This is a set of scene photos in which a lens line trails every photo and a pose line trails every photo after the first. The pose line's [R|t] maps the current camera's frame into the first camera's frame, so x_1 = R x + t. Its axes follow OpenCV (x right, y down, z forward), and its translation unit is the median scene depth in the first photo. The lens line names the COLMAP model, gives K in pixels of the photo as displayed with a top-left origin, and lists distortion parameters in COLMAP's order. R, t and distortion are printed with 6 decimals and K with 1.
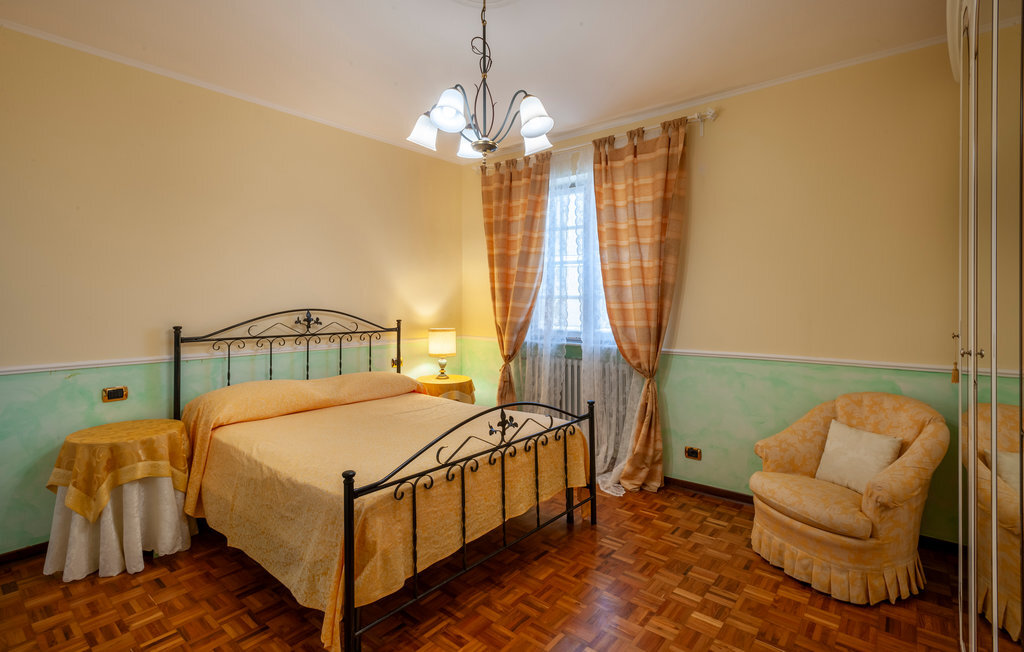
lens RADIAL K [[484.0, 0, 489.2], [0, 484.0, 302.0], [0, 0, 1]] dist [0.012377, -0.001421]
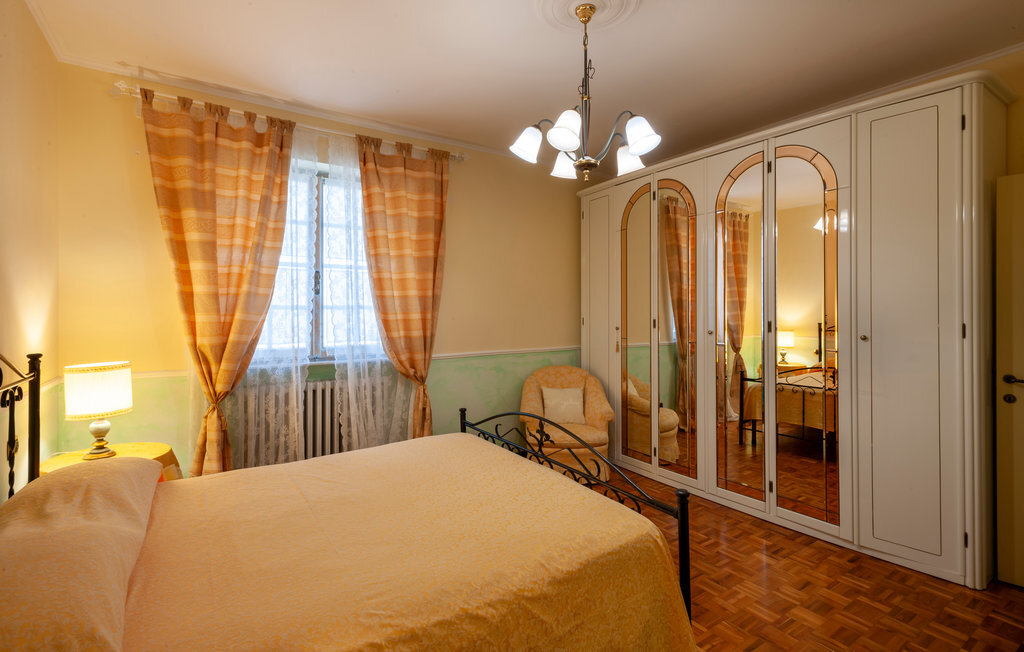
lens RADIAL K [[484.0, 0, 520.6], [0, 484.0, 308.9], [0, 0, 1]] dist [0.012377, -0.001421]
pose [[0.259114, 0.002212, 0.965844, -0.556315], [0.005703, 0.999976, -0.003820, -0.002123], [-0.965830, 0.006498, 0.259095, 0.453494]]
